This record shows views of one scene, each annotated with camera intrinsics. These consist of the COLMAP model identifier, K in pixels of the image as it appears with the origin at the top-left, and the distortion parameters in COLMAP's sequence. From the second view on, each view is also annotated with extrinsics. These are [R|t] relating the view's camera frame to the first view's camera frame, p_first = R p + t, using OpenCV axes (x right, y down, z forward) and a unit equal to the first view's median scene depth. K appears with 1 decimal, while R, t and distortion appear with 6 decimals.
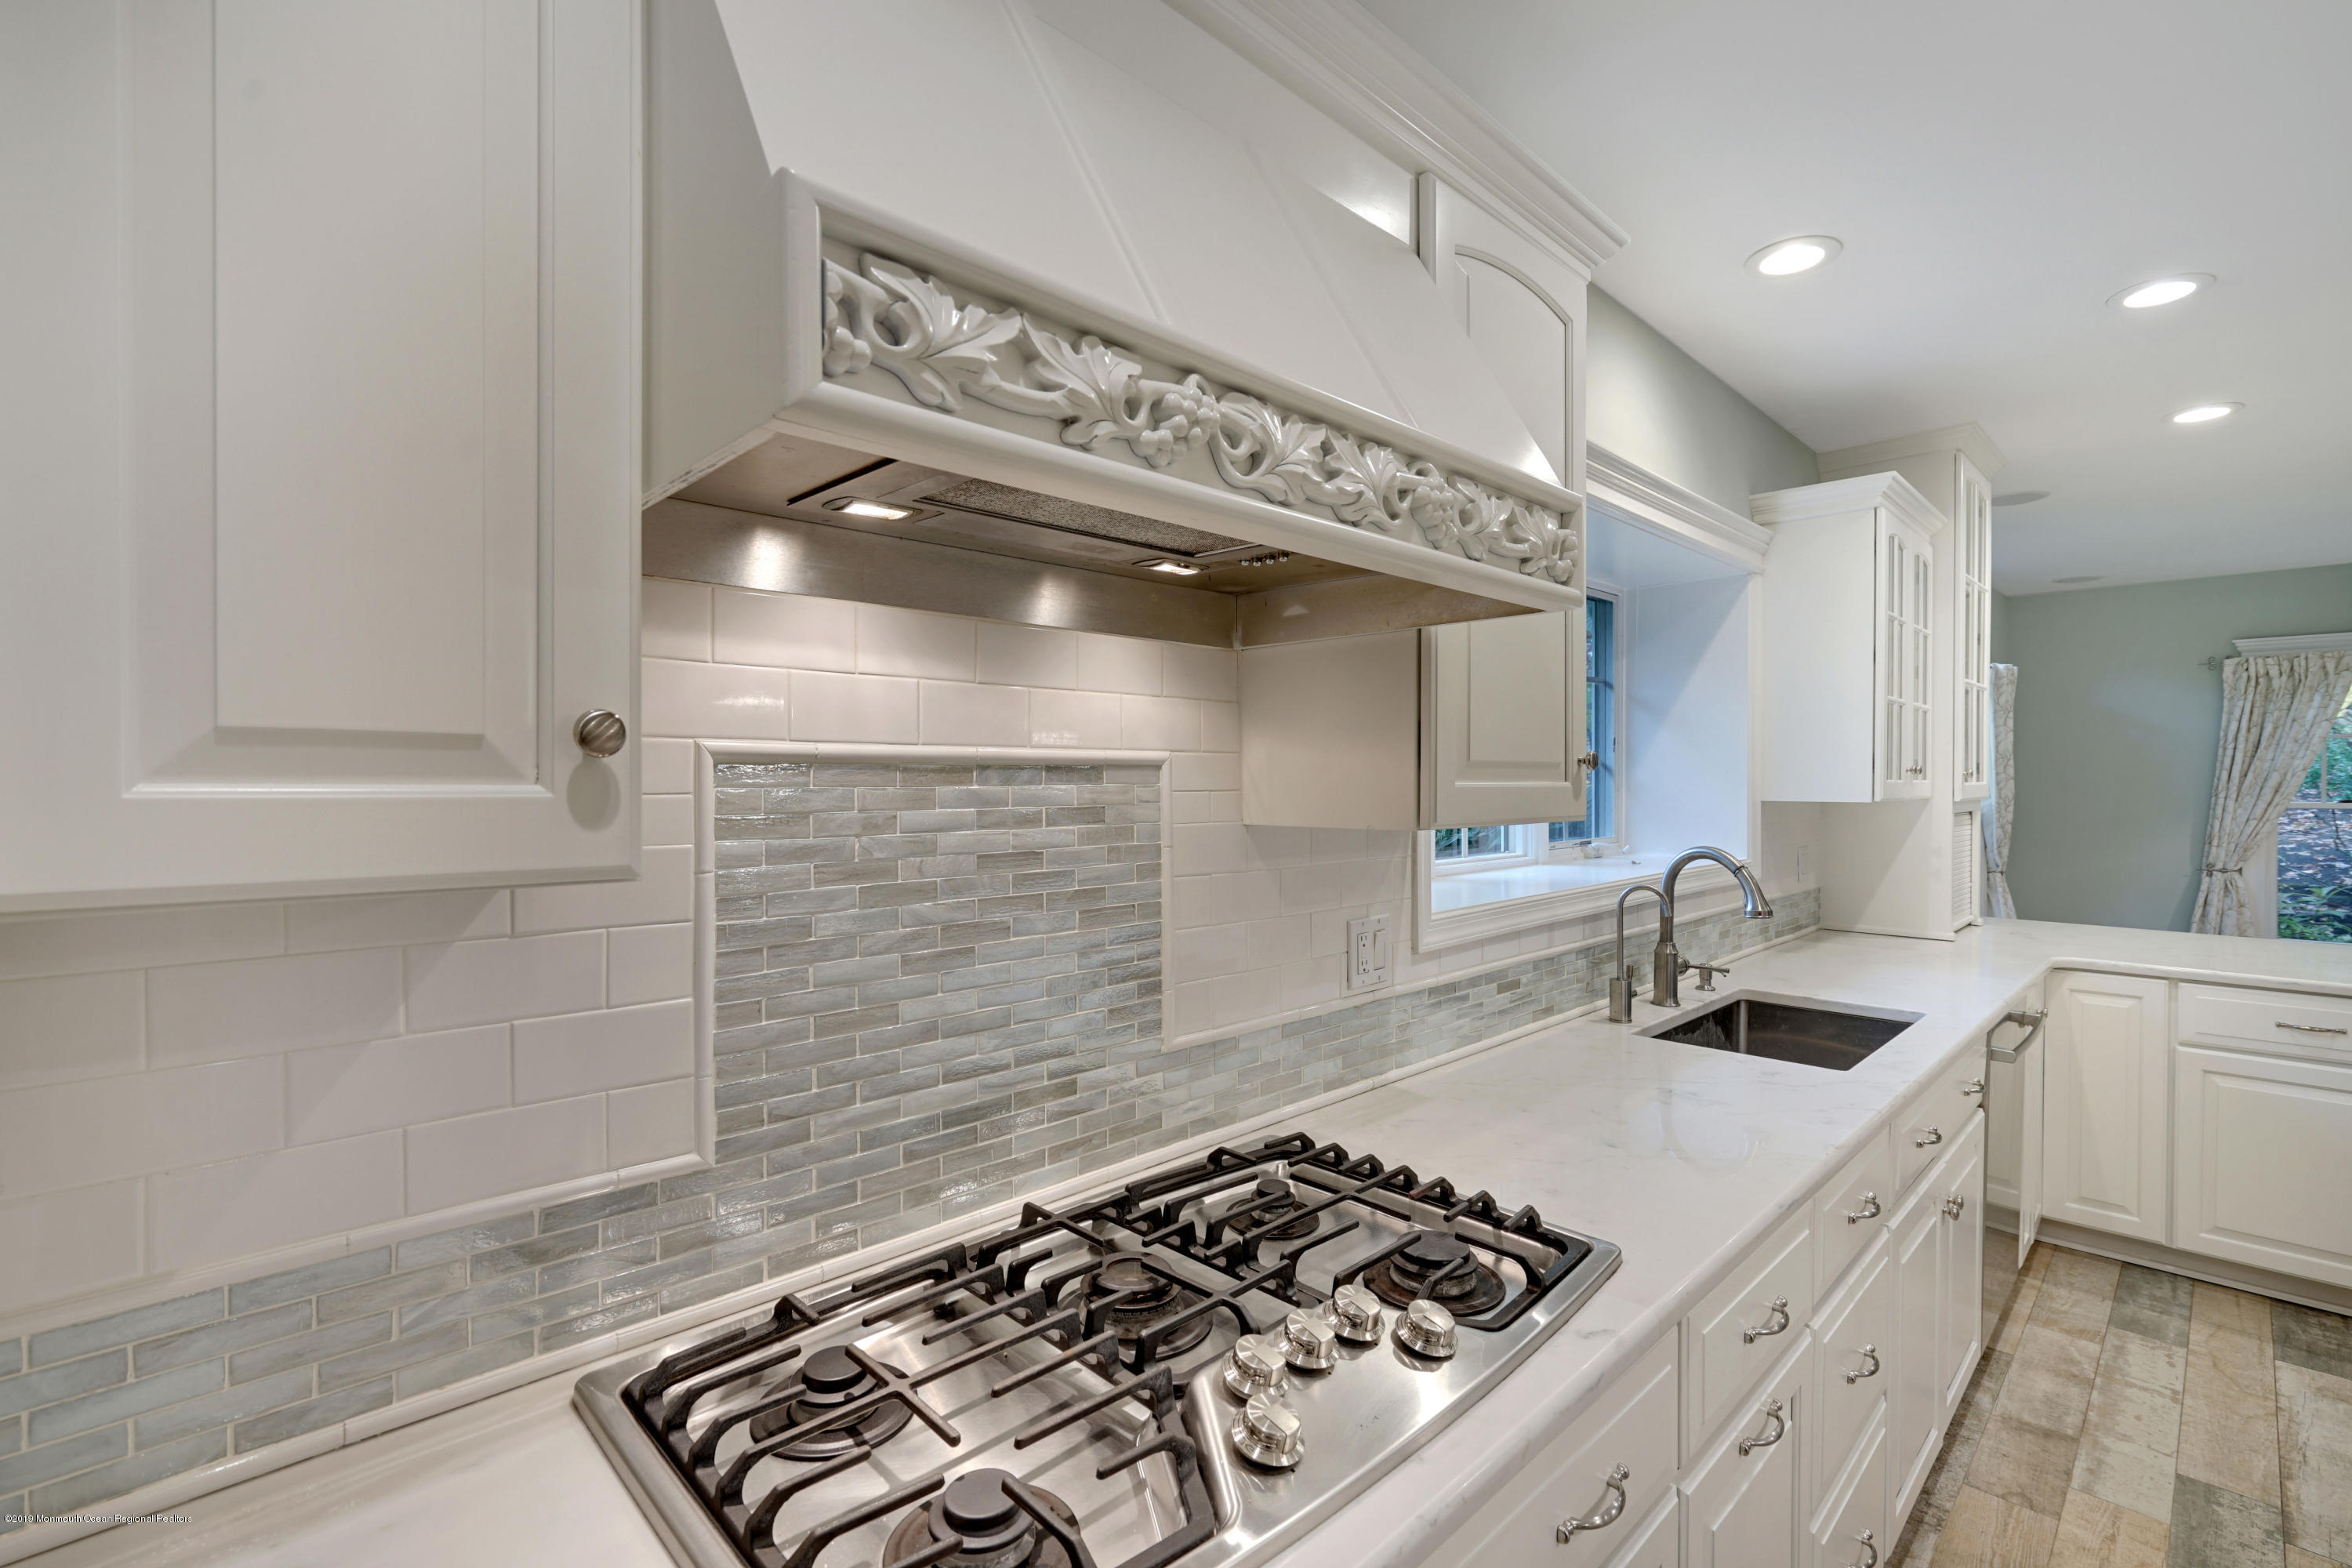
lens RADIAL K [[1055.6, 0, 1177.6], [0, 1055.6, 792.2], [0, 0, 1]] dist [-0.008221, 0.003994]
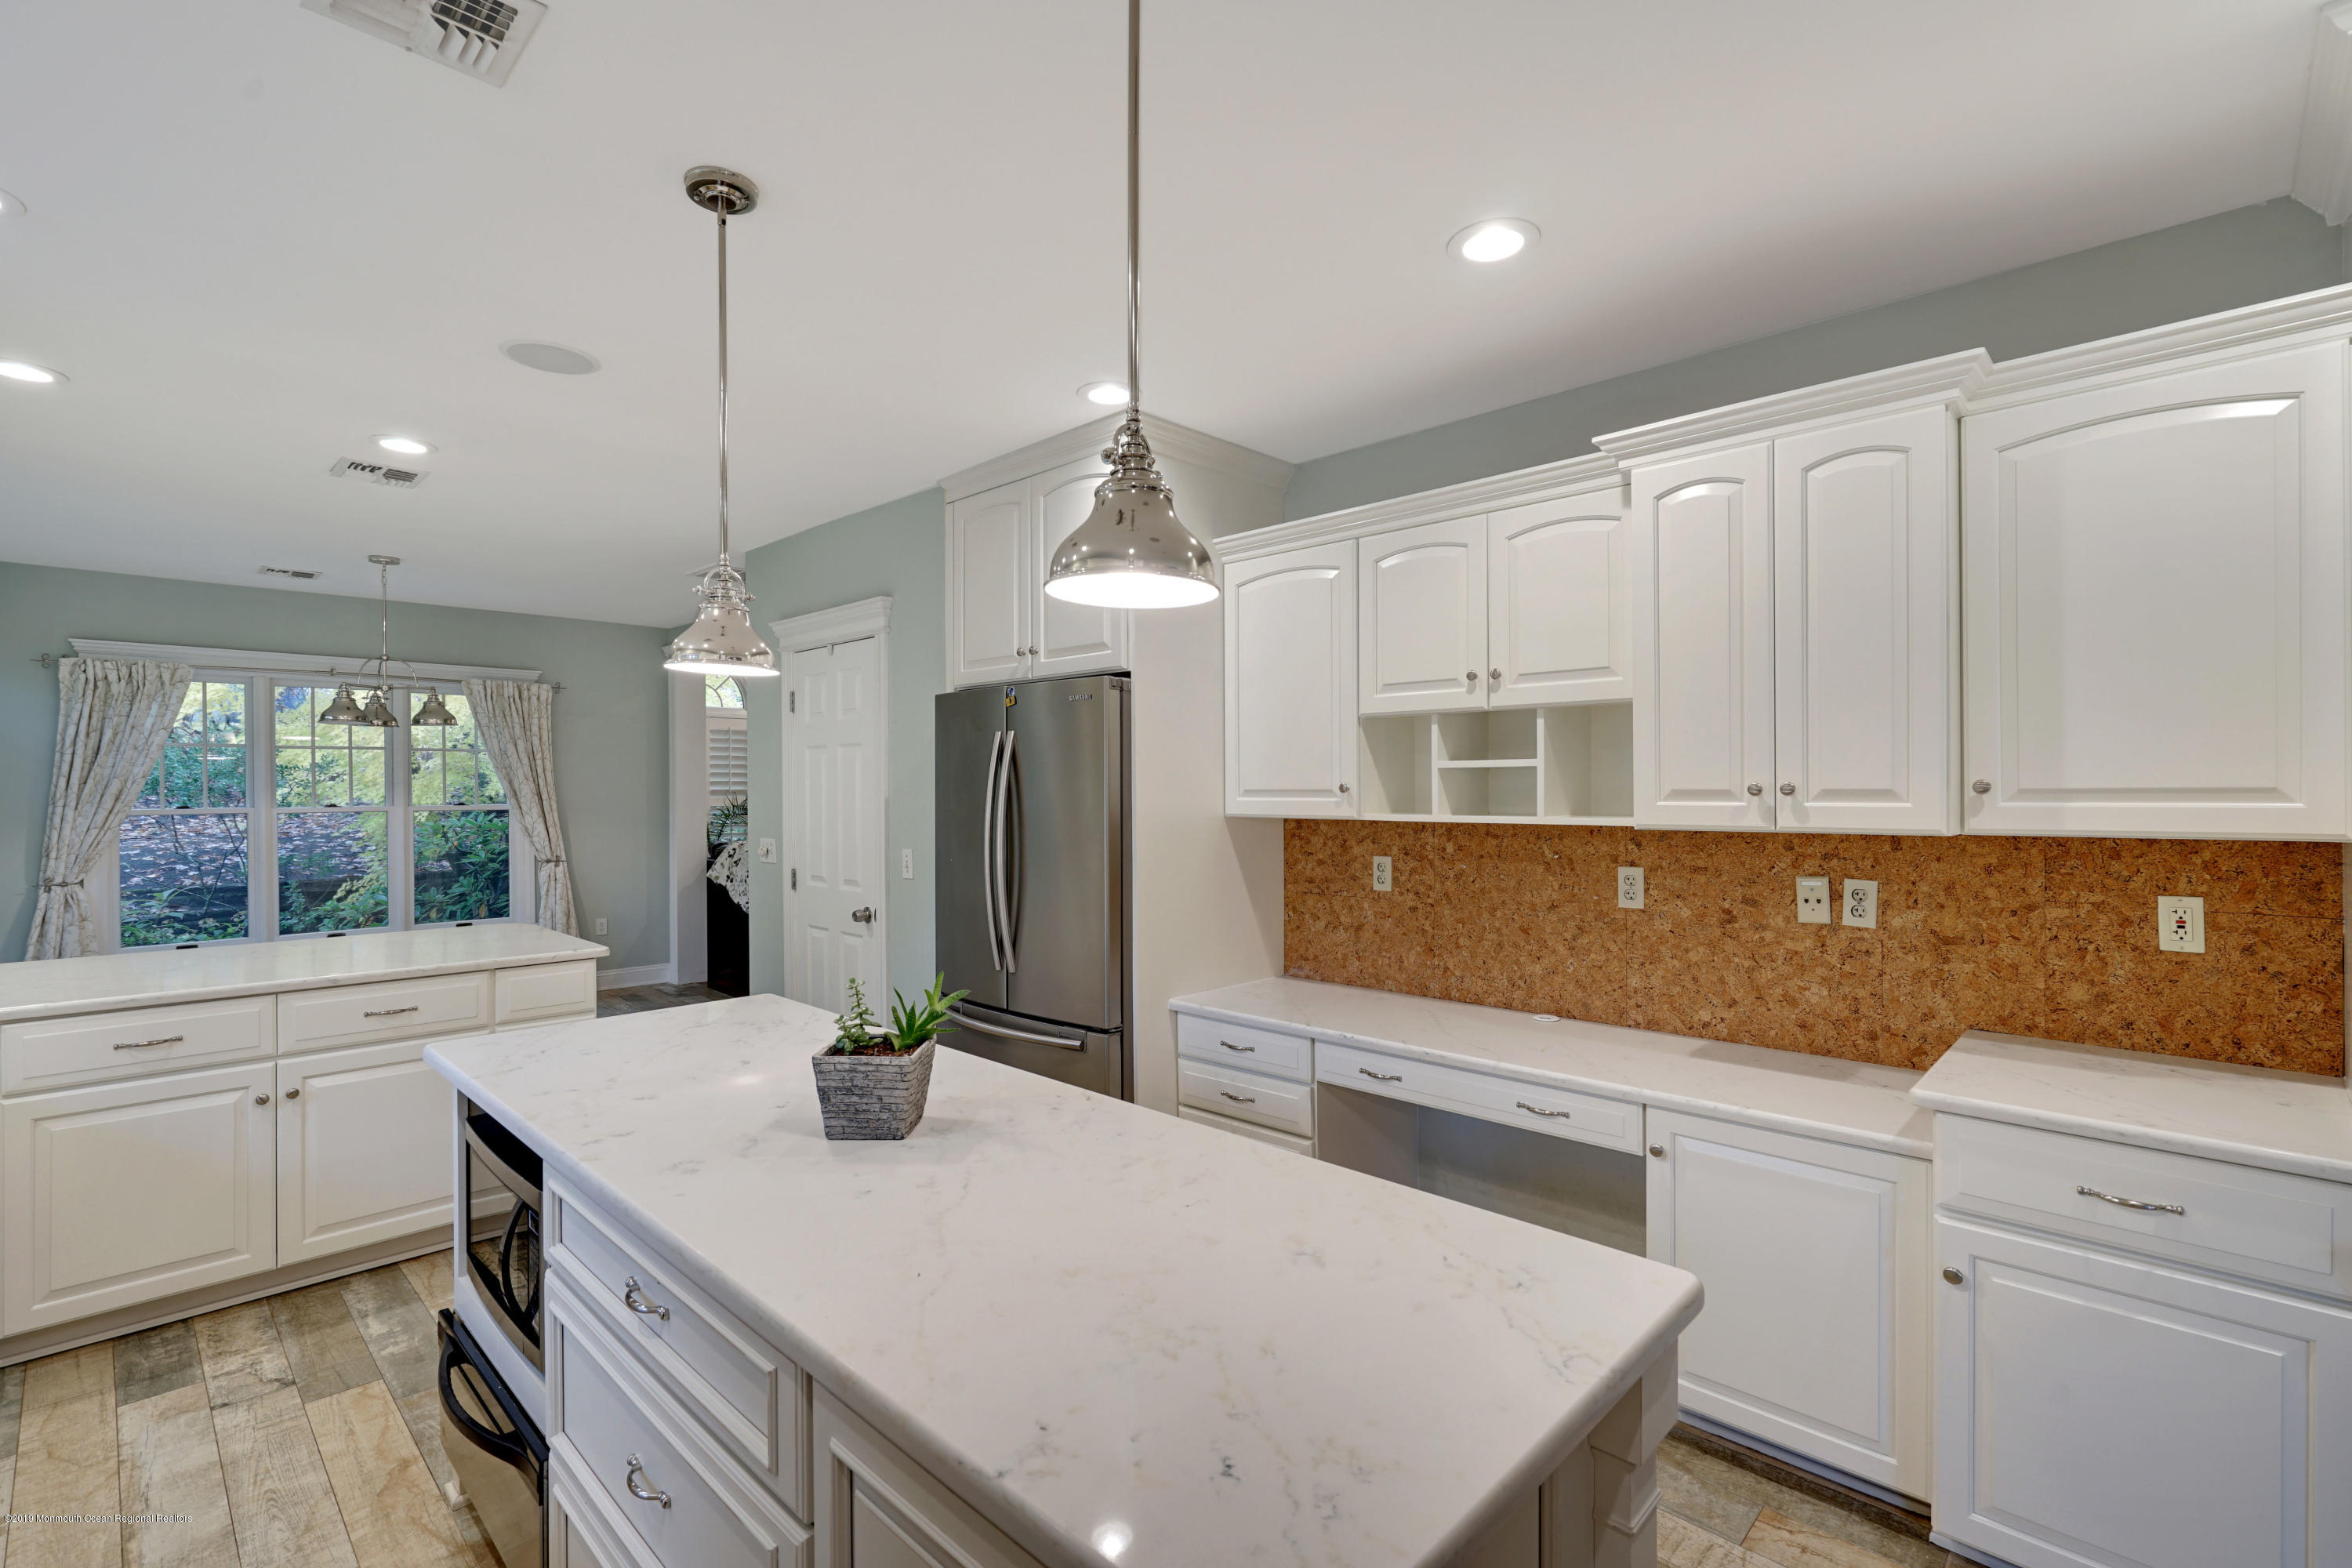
lens RADIAL K [[1055.6, 0, 1177.1], [0, 1055.6, 790.9], [0, 0, 1]] dist [-0.008221, 0.003994]
pose [[-0.023081, -0.005843, 0.999717, 0.120597], [0.013021, 0.999896, 0.006145, -0.003704], [-0.999649, 0.013159, -0.023003, 0.096238]]
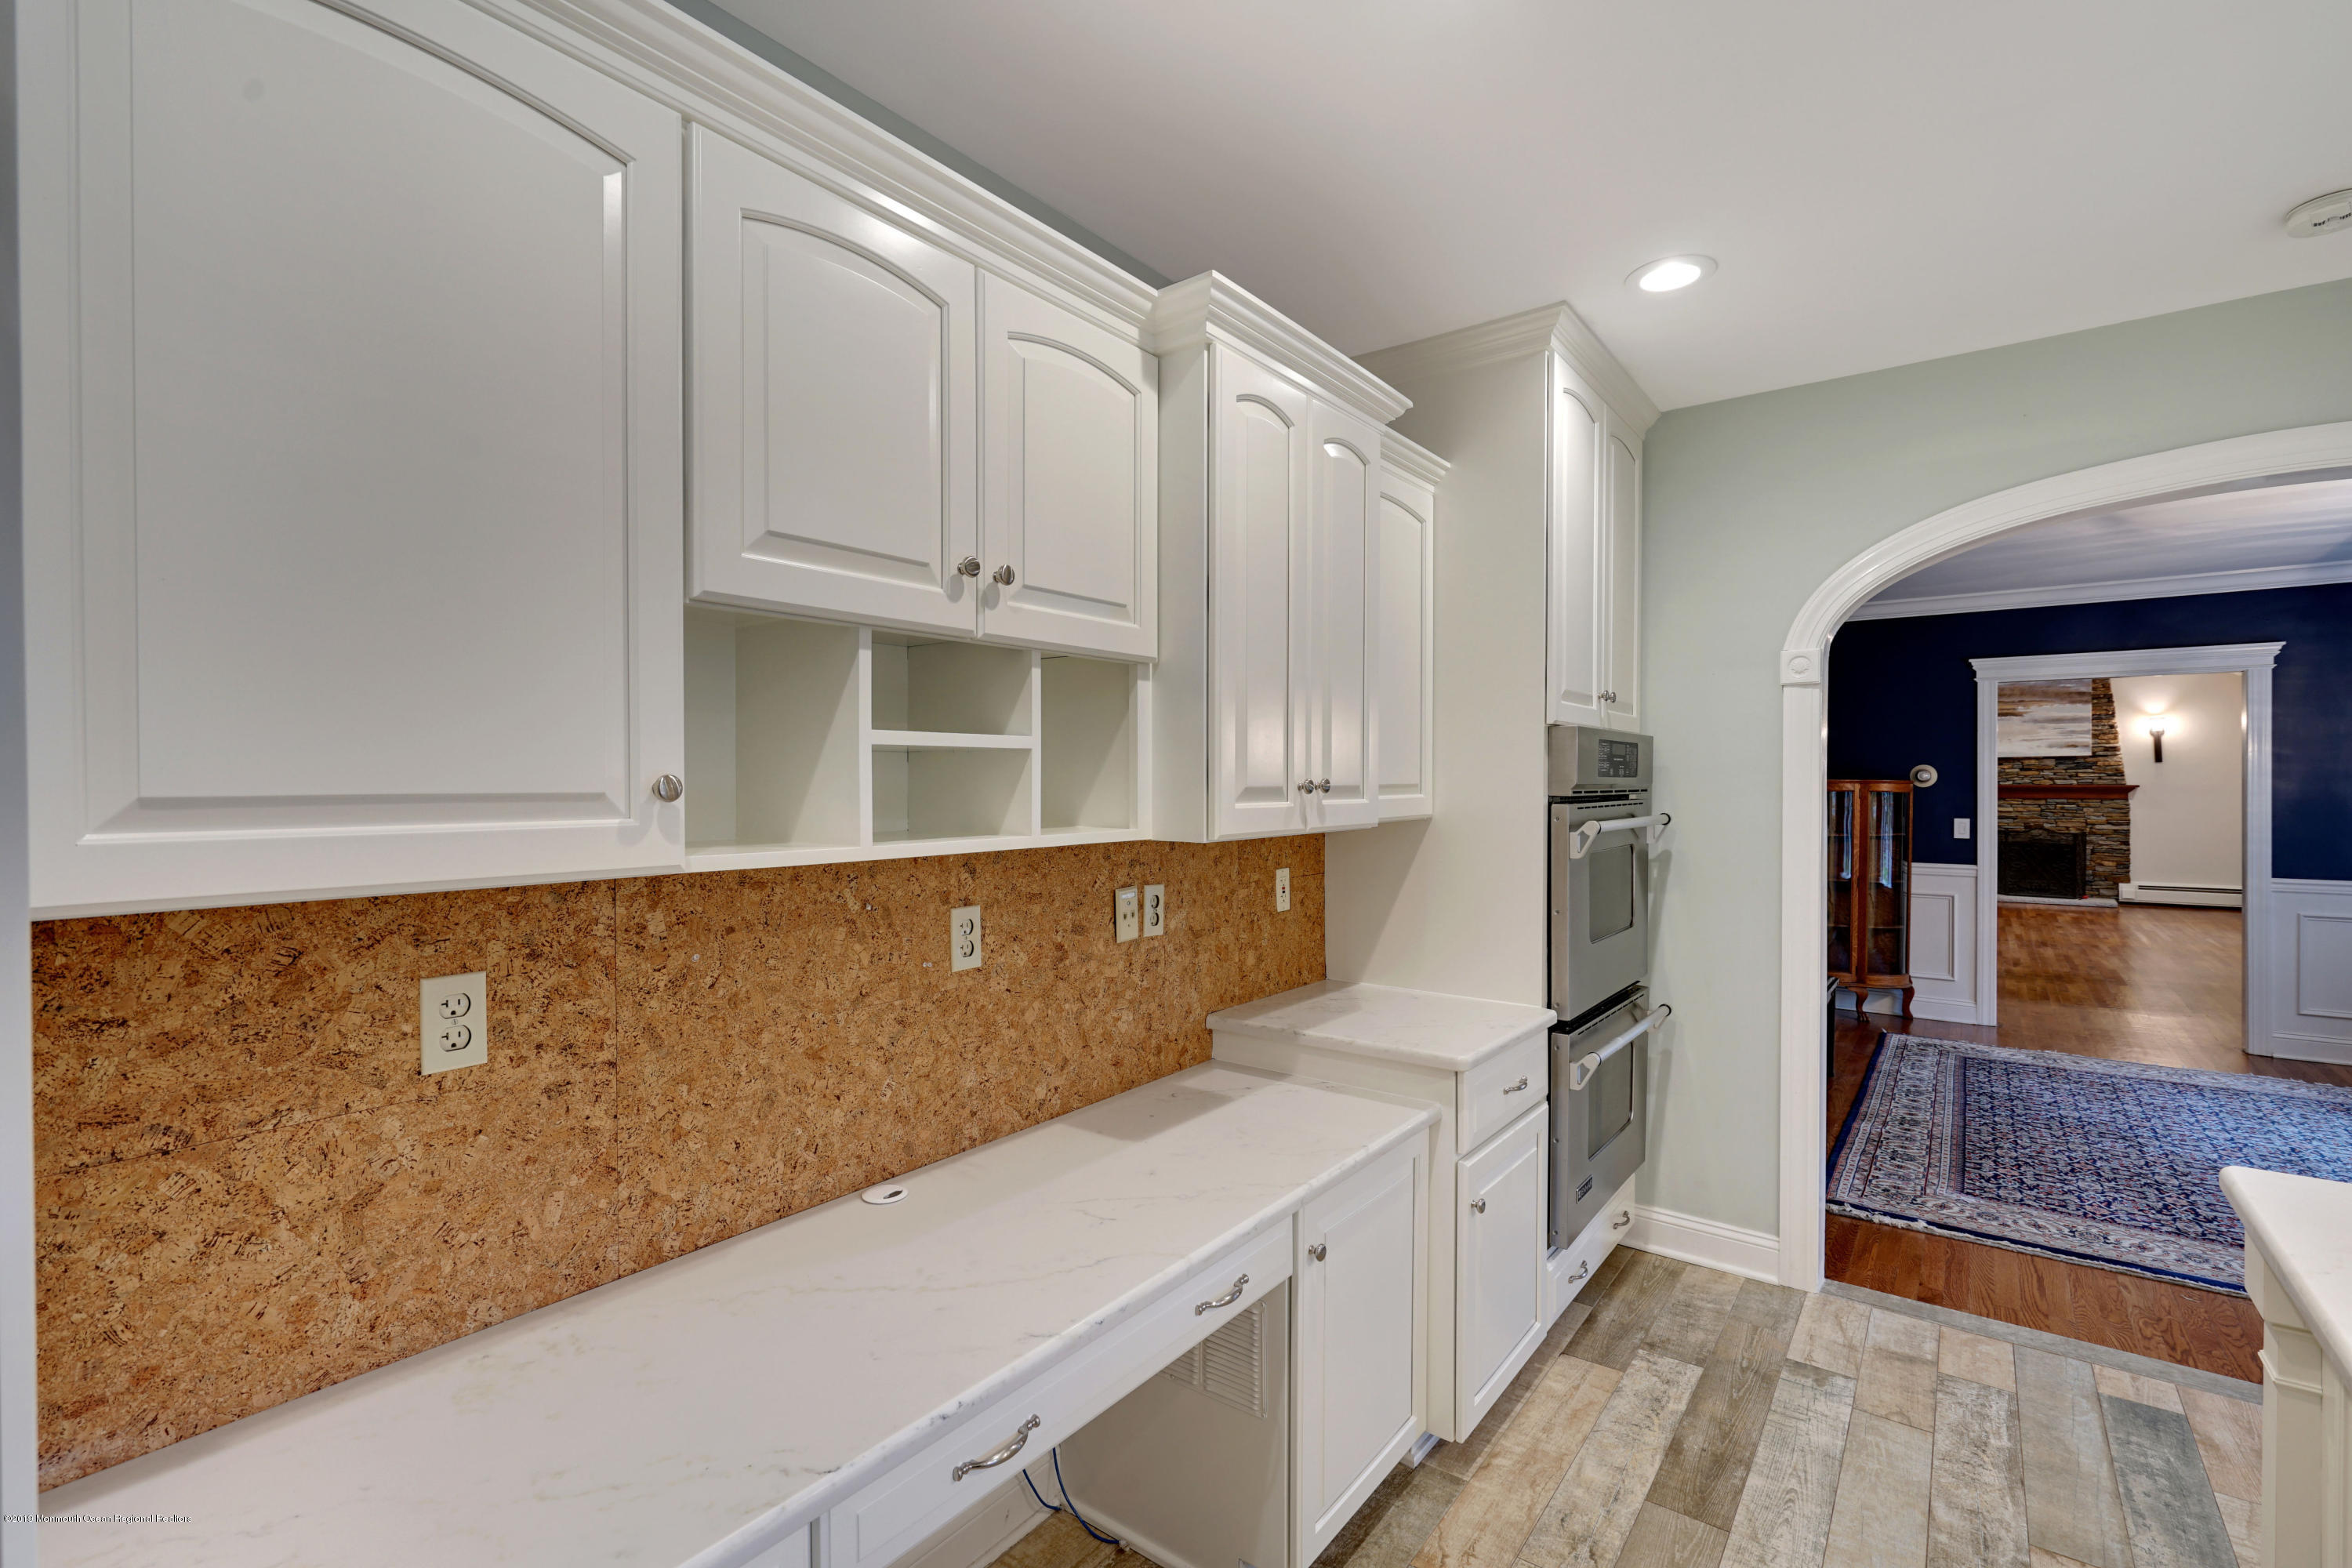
lens RADIAL K [[1055.6, 0, 1177.1], [0, 1055.6, 790.8], [0, 0, 1]] dist [-0.008221, 0.003994]
pose [[-0.989255, 0.002343, -0.146183, 1.541976], [-0.000179, 0.999851, 0.017236, -0.003310], [0.146201, 0.017077, -0.989107, 0.417295]]
